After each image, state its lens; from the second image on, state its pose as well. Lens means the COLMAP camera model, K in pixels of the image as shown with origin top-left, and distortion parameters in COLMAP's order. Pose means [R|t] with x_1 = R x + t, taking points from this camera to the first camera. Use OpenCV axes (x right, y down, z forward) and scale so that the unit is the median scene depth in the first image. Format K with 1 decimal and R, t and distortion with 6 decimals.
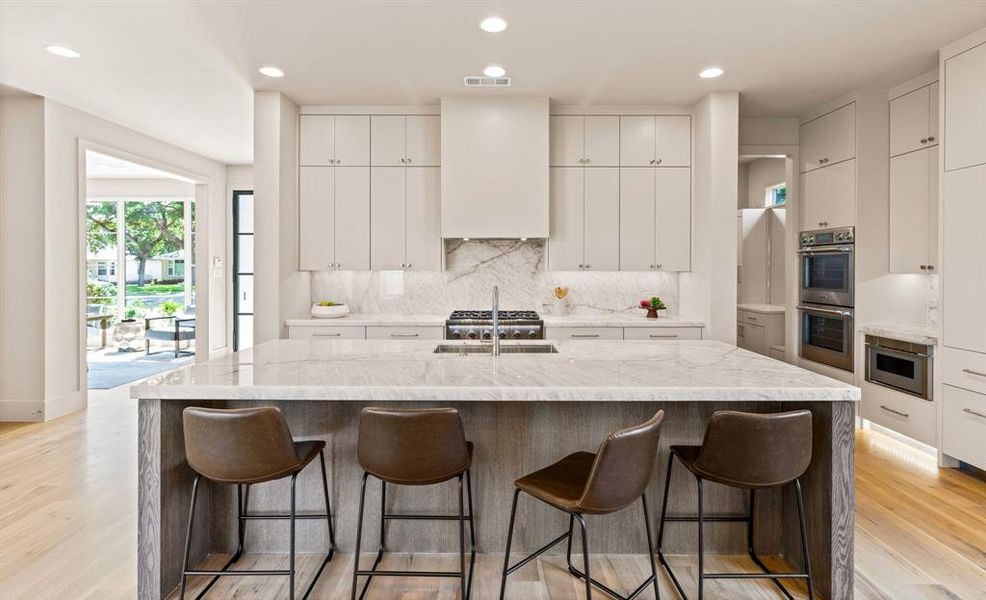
lens RADIAL K [[483.8, 0, 493.8], [0, 483.8, 269.2], [0, 0, 1]] dist [-0.000301, -0.000763]
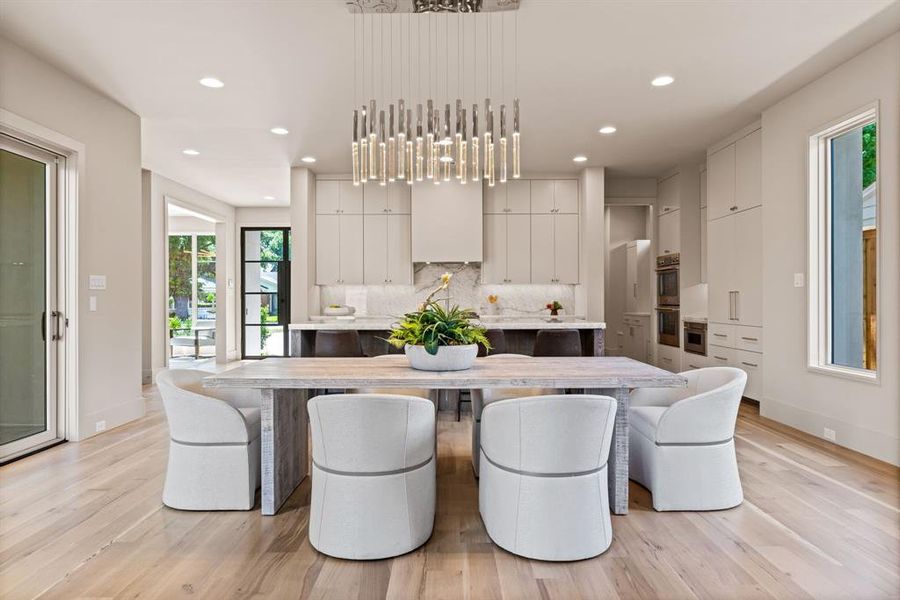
lens RADIAL K [[535.3, 0, 450.0], [0, 535.3, 300.0], [0, 0, 1]] dist [-0.001100, -0.000045]
pose [[0.999976, -0.005554, 0.004071, 0.003073], [0.005570, 0.999977, -0.003882, 0.056247], [-0.004049, 0.003905, 0.999984, -0.616690]]
